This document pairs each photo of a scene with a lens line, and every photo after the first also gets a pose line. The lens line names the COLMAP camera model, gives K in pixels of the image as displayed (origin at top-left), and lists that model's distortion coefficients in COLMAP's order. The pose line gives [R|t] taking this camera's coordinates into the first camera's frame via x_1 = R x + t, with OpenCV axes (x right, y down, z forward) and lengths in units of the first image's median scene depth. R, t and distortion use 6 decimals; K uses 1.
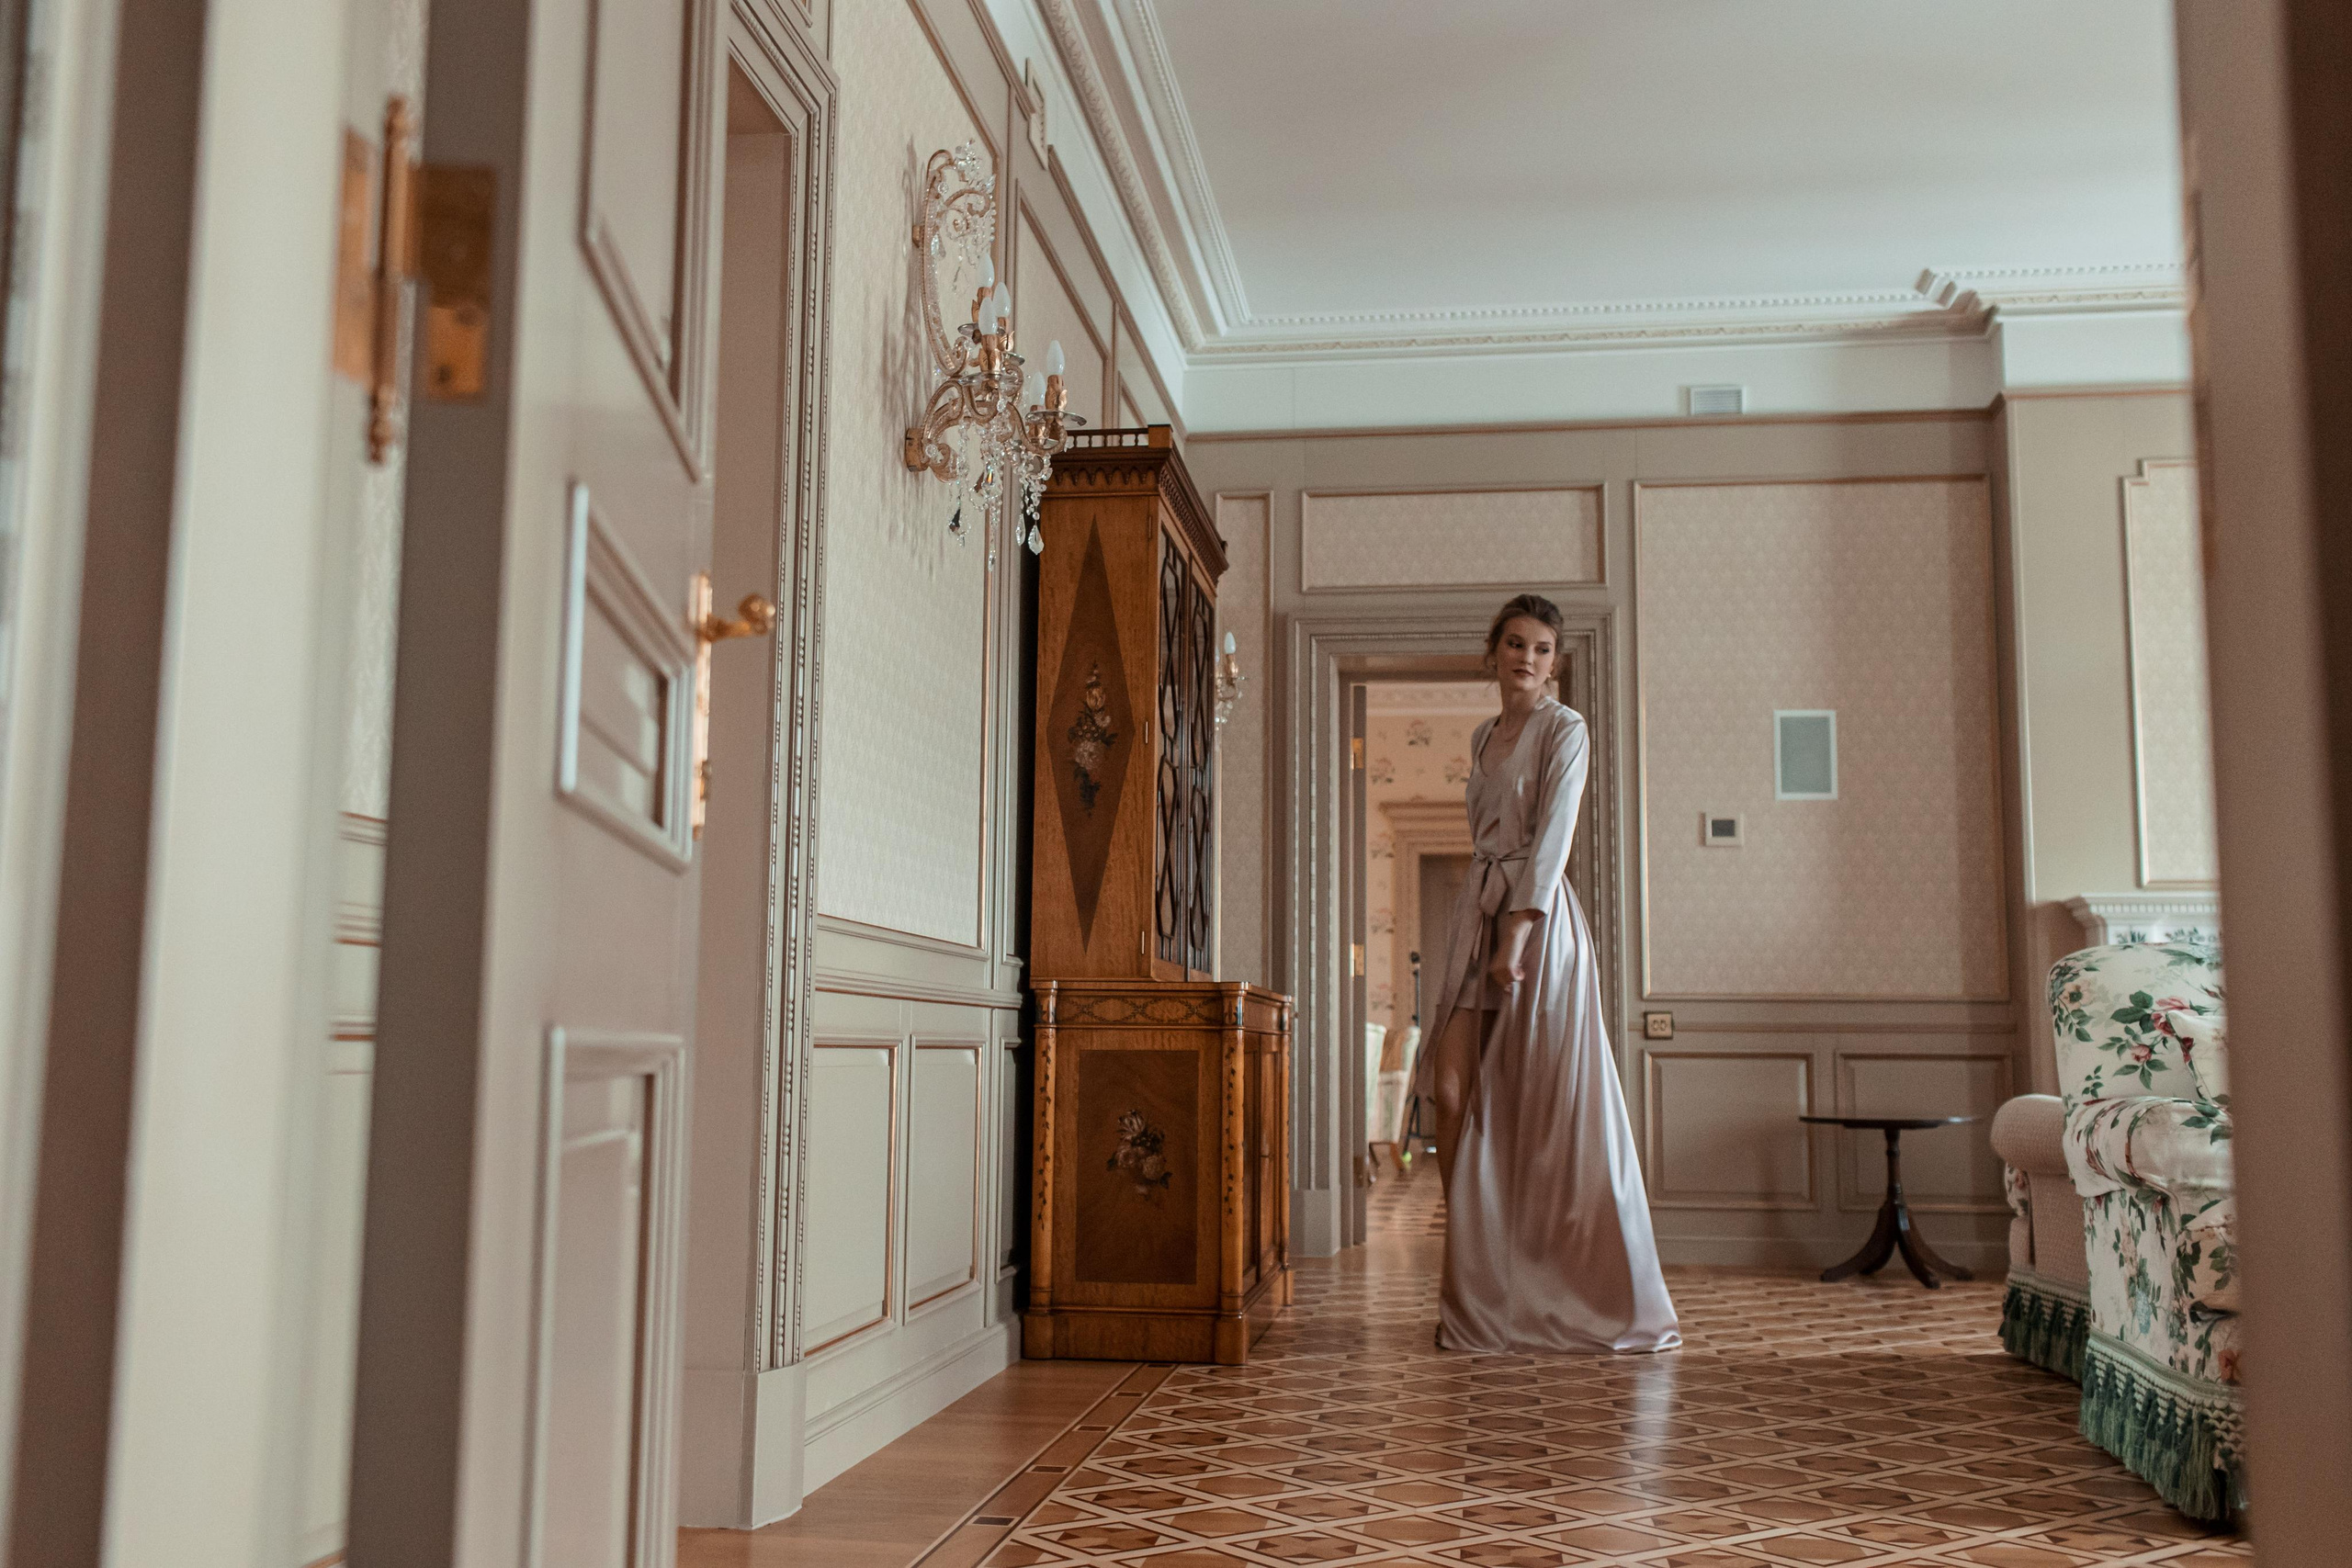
lens RADIAL K [[2209.2, 0, 1188.2], [0, 2209.2, 779.5], [0, 0, 1]] dist [0.004405, 0.001008]
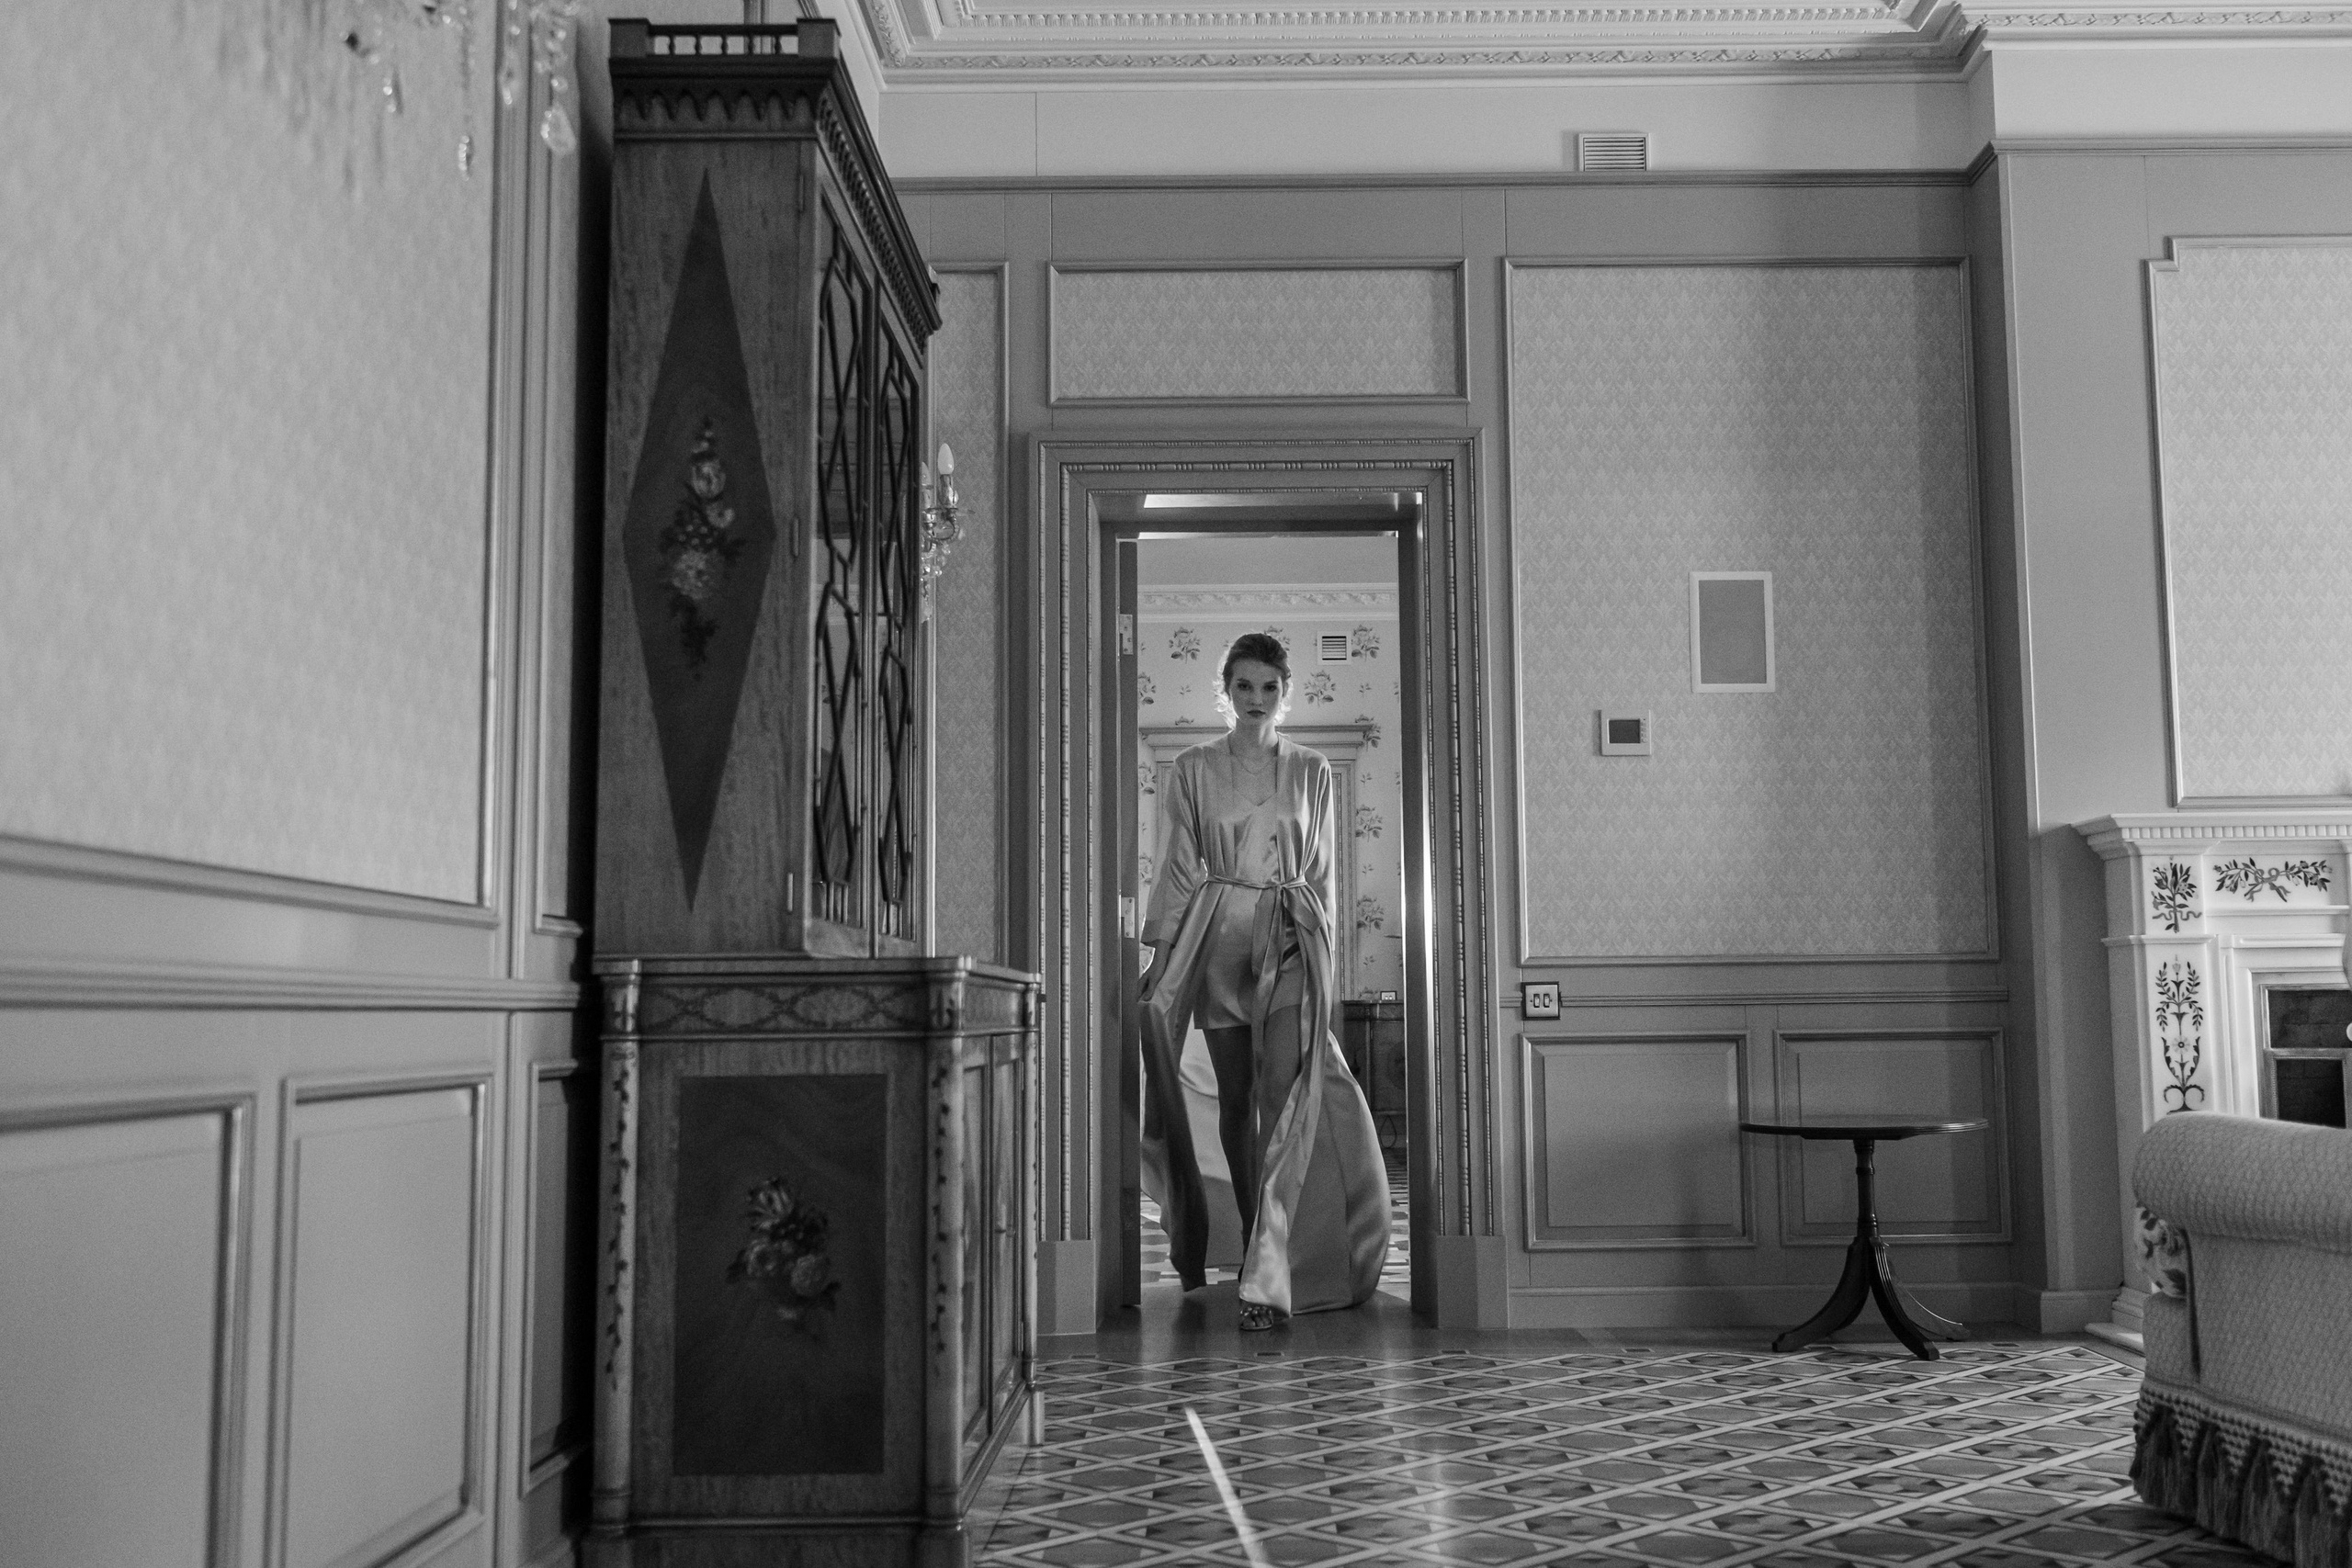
lens RADIAL K [[2233.5, 0, 1250.3], [0, 2233.5, 779.5], [0, 0, 1]] dist [0.003024, 0.008116]
pose [[0.989230, -0.004464, 0.146300, 0.013759], [0.001555, 0.999799, 0.019996, 0.032073], [-0.146360, -0.019553, 0.989038, 0.394657]]
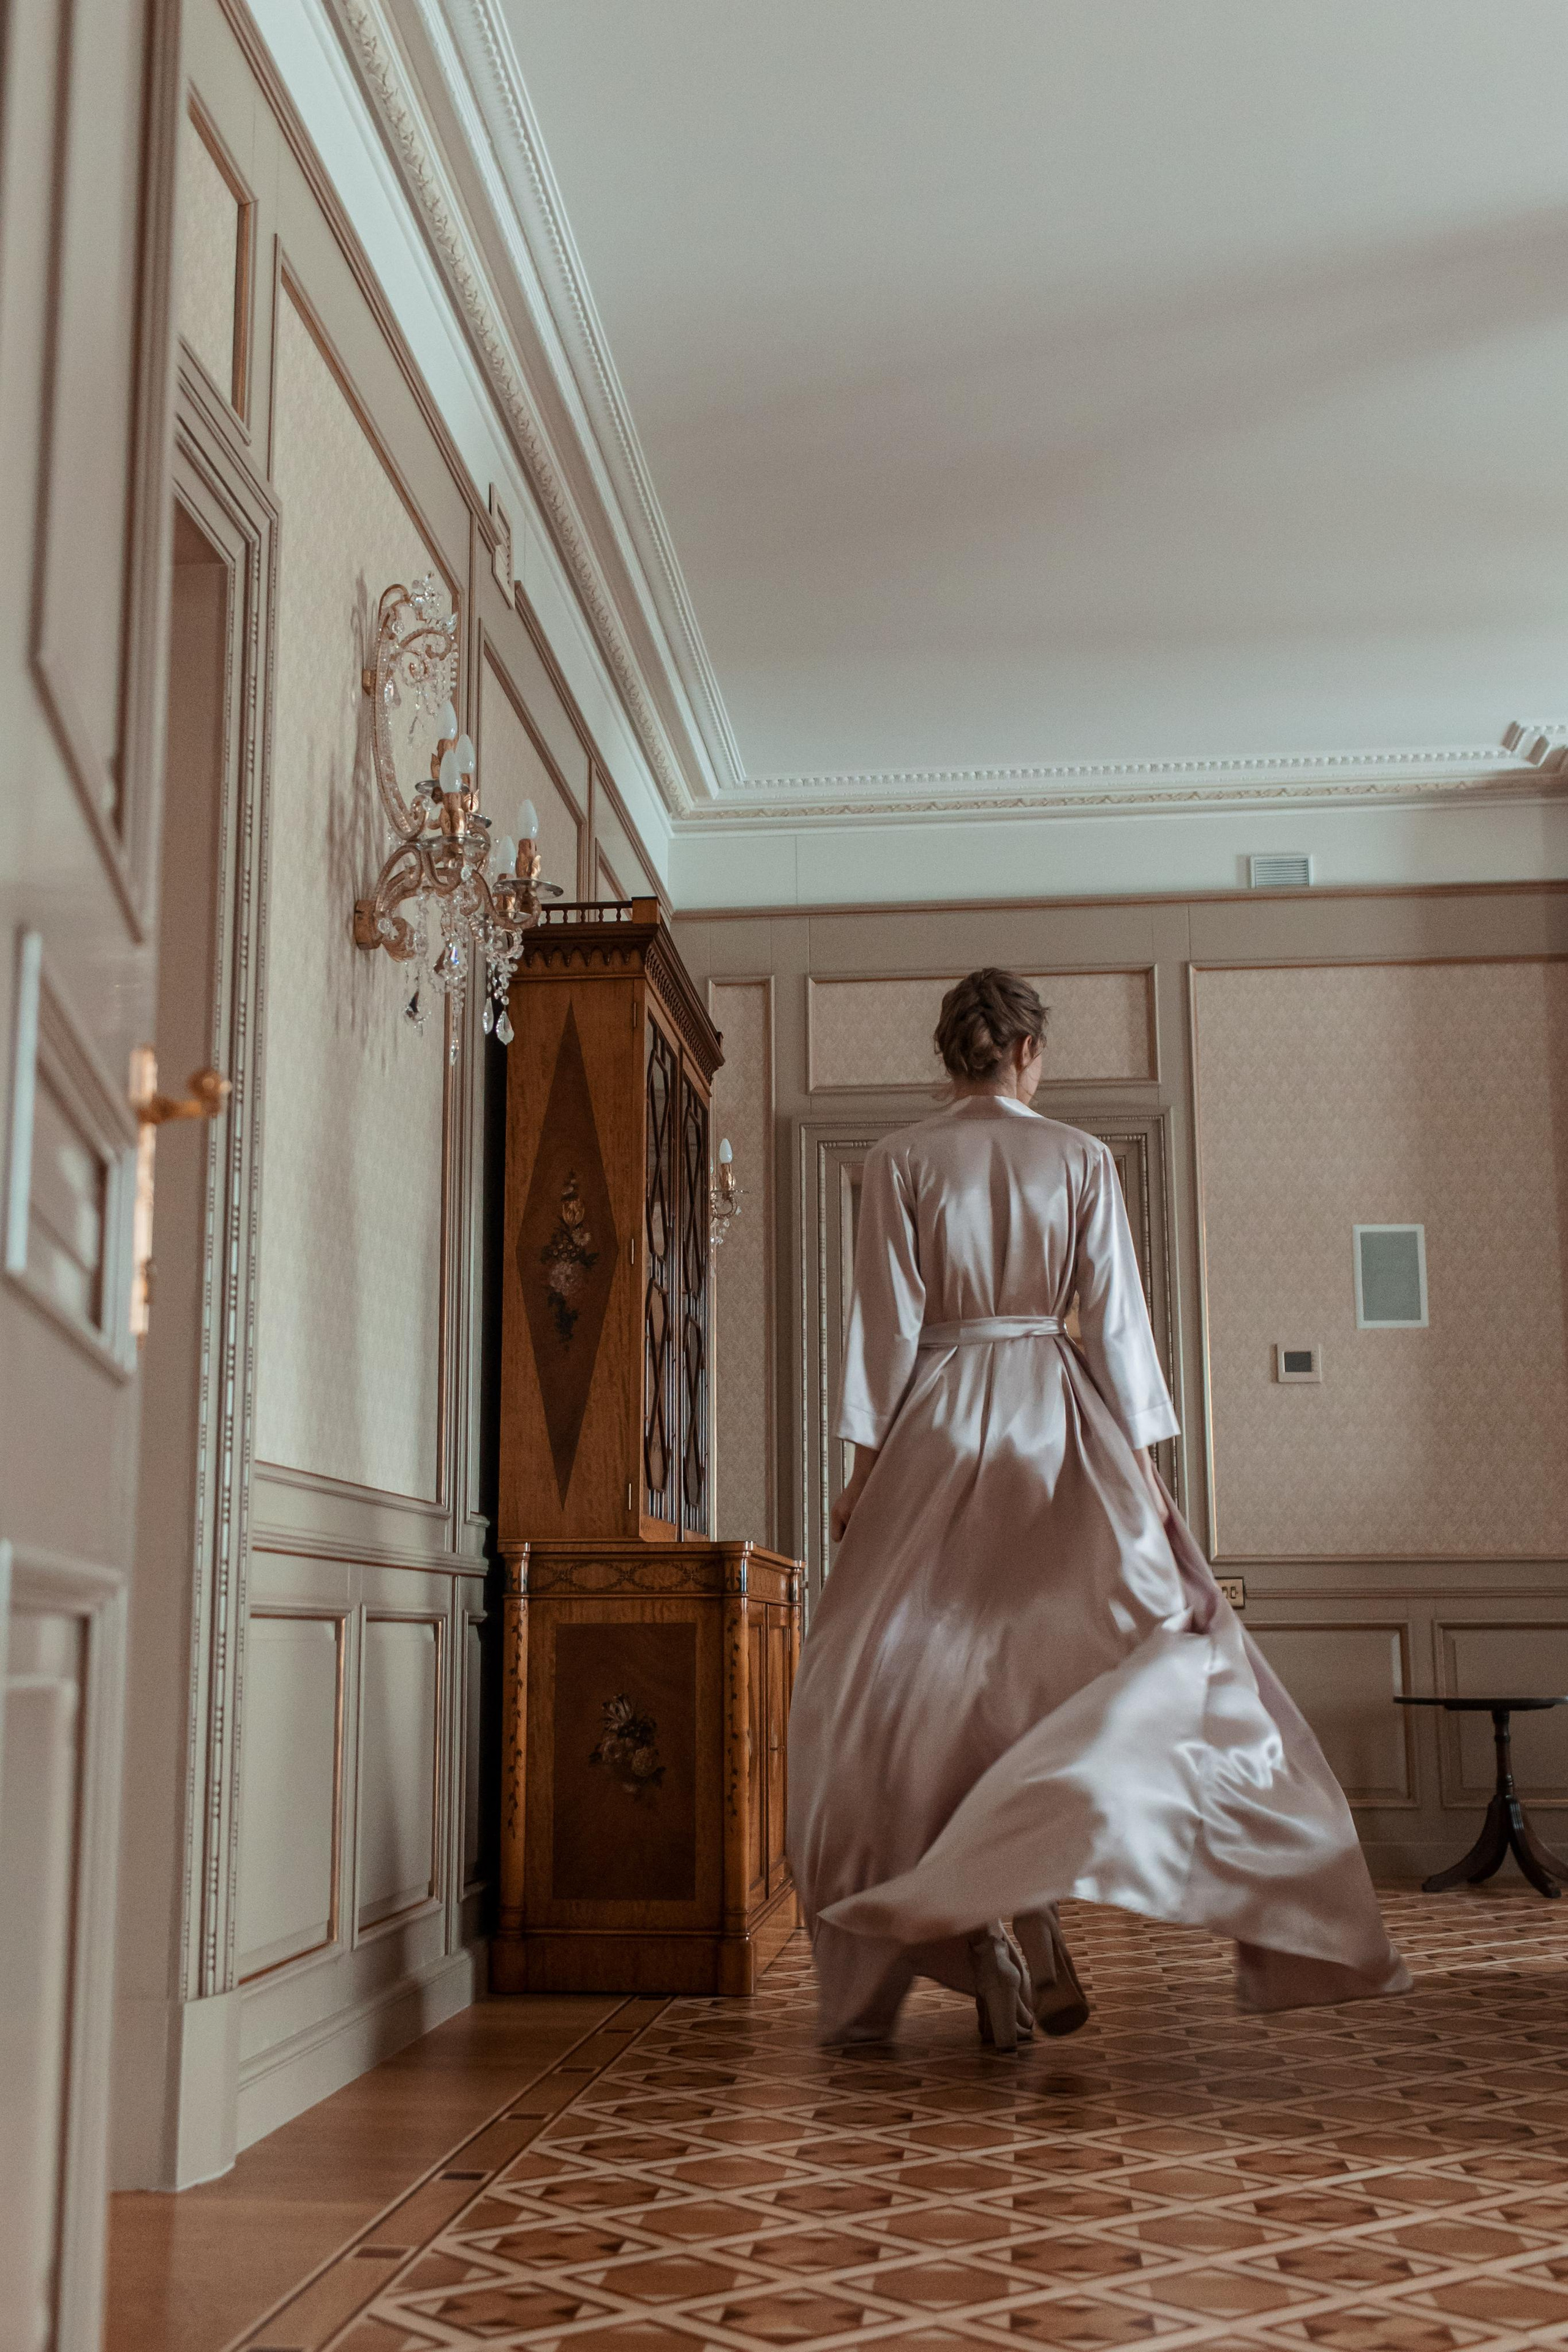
lens RADIAL K [[2594.4, 0, 756.7], [0, 2594.4, 1165.0], [0, 0, 1]] dist [0.004084, -0.006147]
pose [[0.999411, -0.006599, 0.033663, -0.004329], [0.008631, 0.998127, -0.060568, 0.006763], [-0.033200, 0.060823, 0.997596, -0.013123]]
